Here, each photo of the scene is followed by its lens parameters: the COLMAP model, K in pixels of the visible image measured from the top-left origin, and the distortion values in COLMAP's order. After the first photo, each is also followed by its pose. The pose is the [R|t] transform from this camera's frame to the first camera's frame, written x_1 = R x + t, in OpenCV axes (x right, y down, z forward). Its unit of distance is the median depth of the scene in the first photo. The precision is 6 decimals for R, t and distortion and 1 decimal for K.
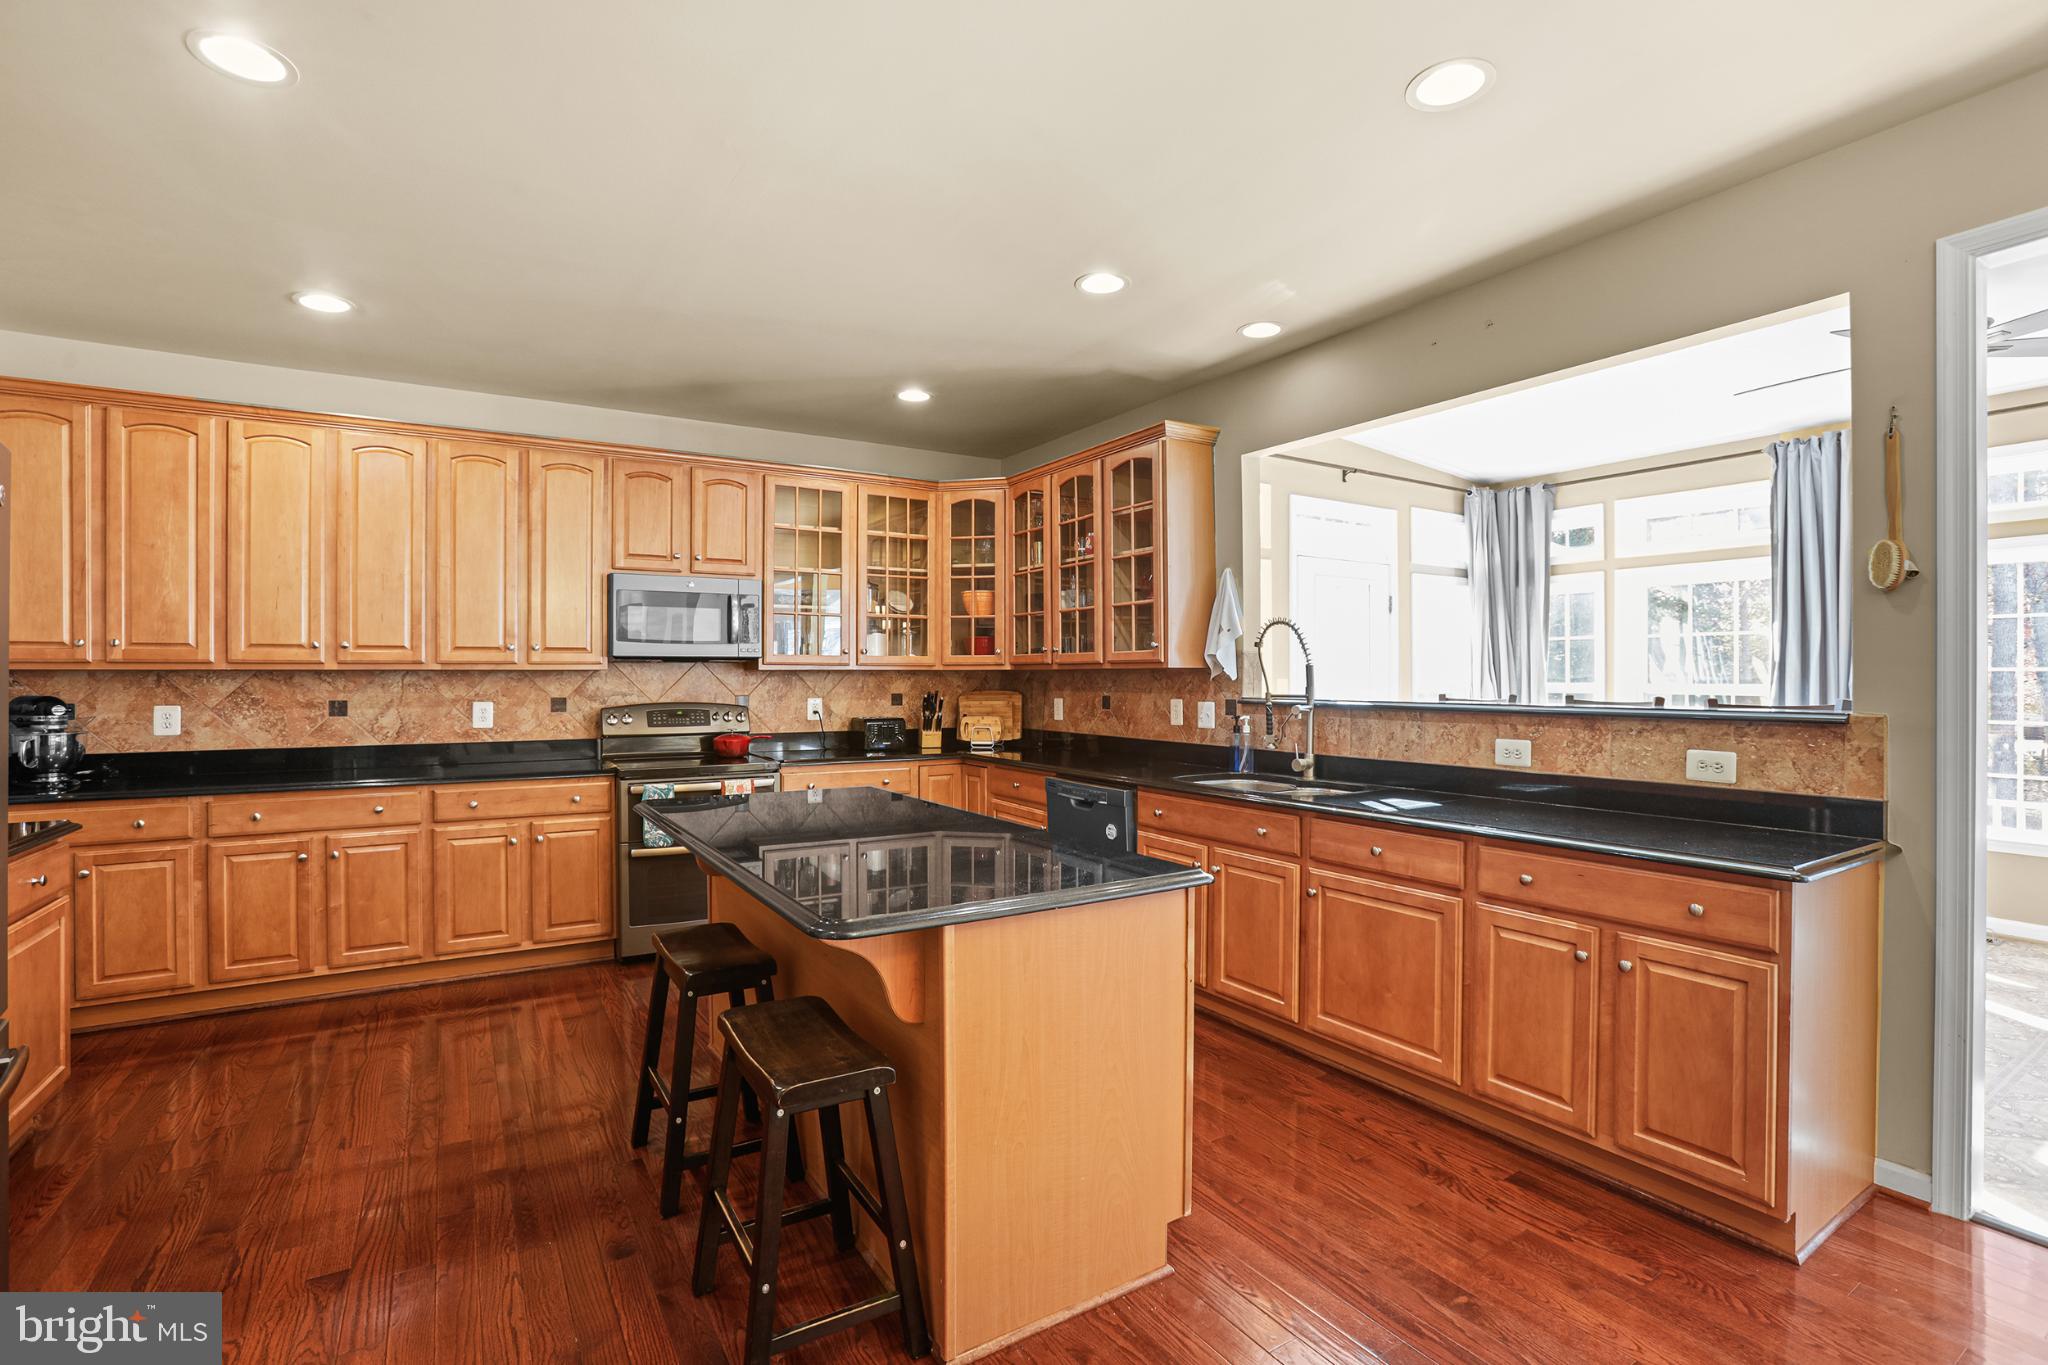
lens RADIAL K [[935.0, 0, 1023.6], [0, 935.0, 675.9], [0, 0, 1]] dist [-0.064880, 0.018629]
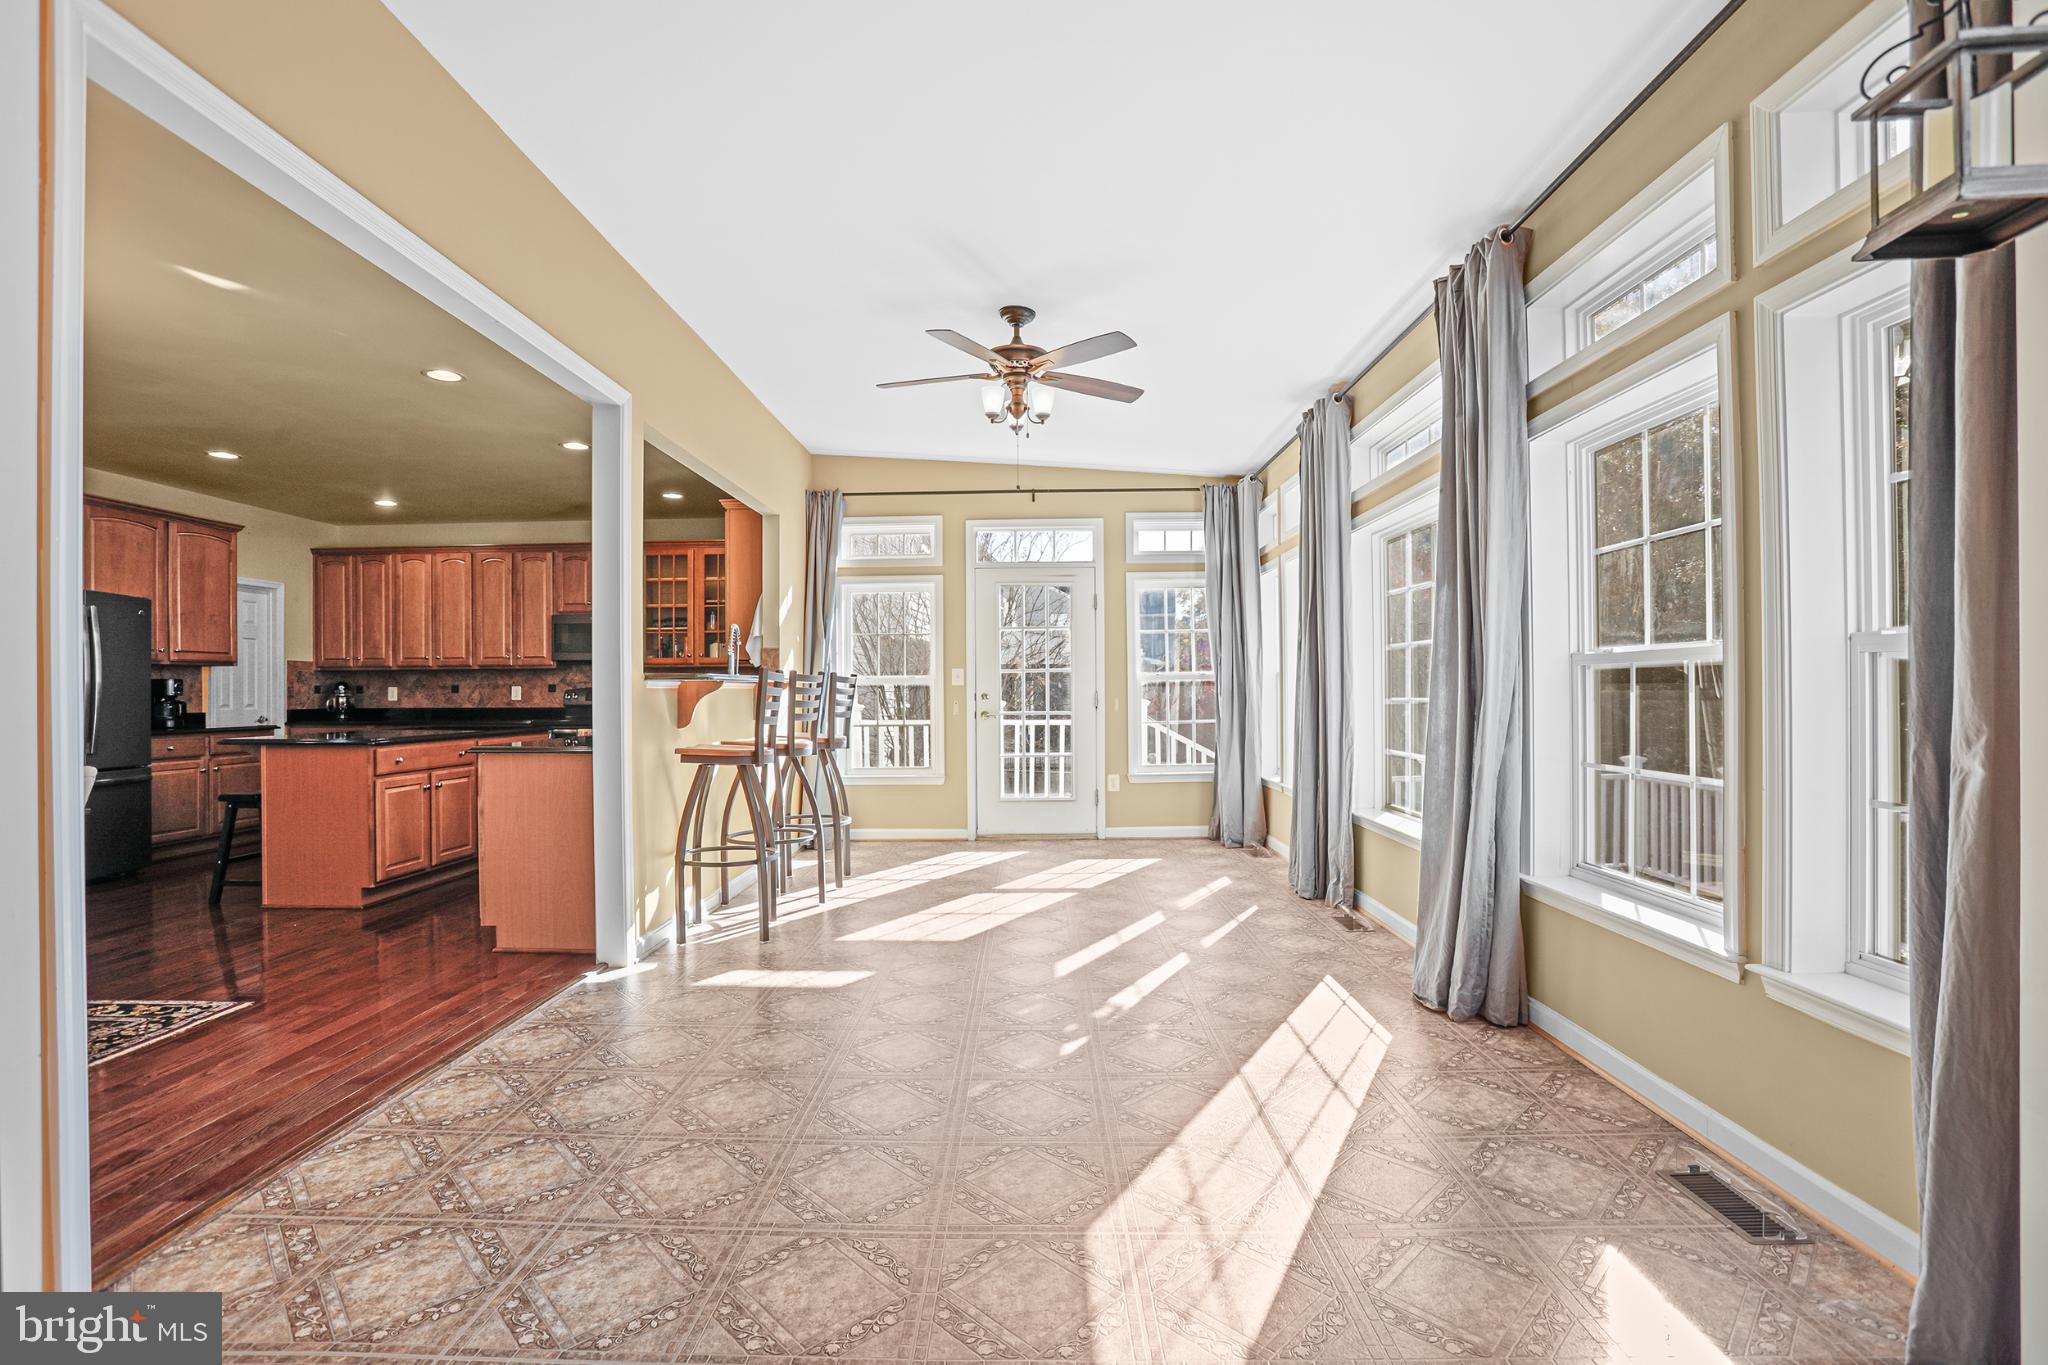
lens RADIAL K [[935.0, 0, 1019.9], [0, 935.0, 695.3], [0, 0, 1]] dist [-0.064880, 0.018629]
pose [[0.836254, -0.002675, -0.548335, 1.403120], [0.005208, 0.999982, 0.003065, 0.049209], [0.548317, -0.005419, 0.836253, -0.014768]]
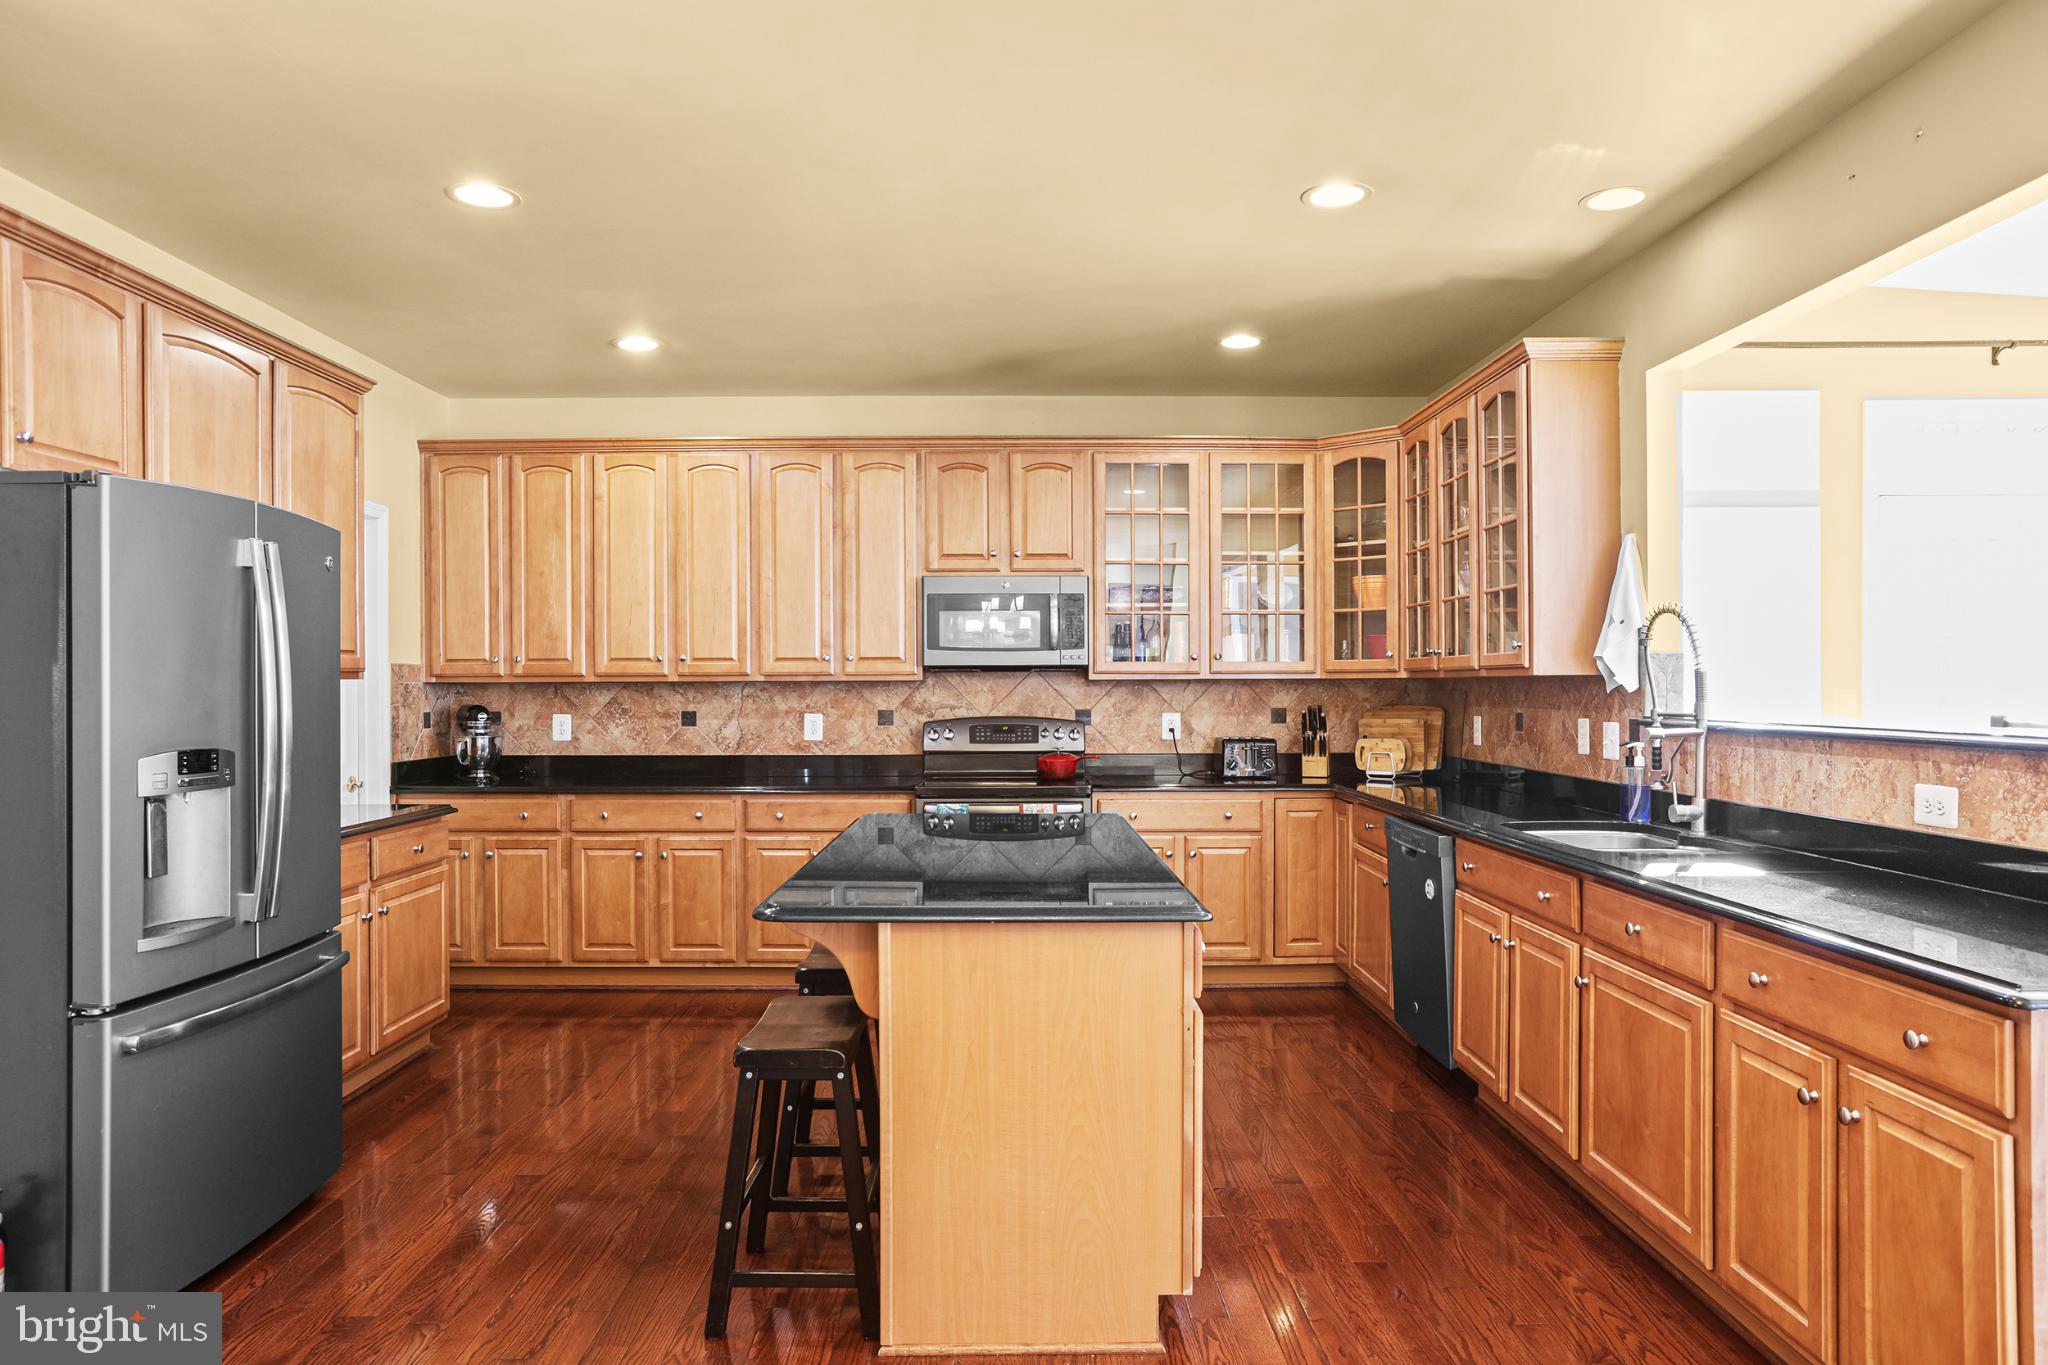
lens RADIAL K [[1297.2, 0, 1014.4], [0, 1297.2, 690.4], [0, 0, 1]] dist [-0.056810, 0.031707]
pose [[0.852363, 0.000363, -0.522951, 0.337846], [0.002041, 0.999990, 0.004022, -0.001624], [0.522947, -0.004496, 0.852353, -0.072247]]
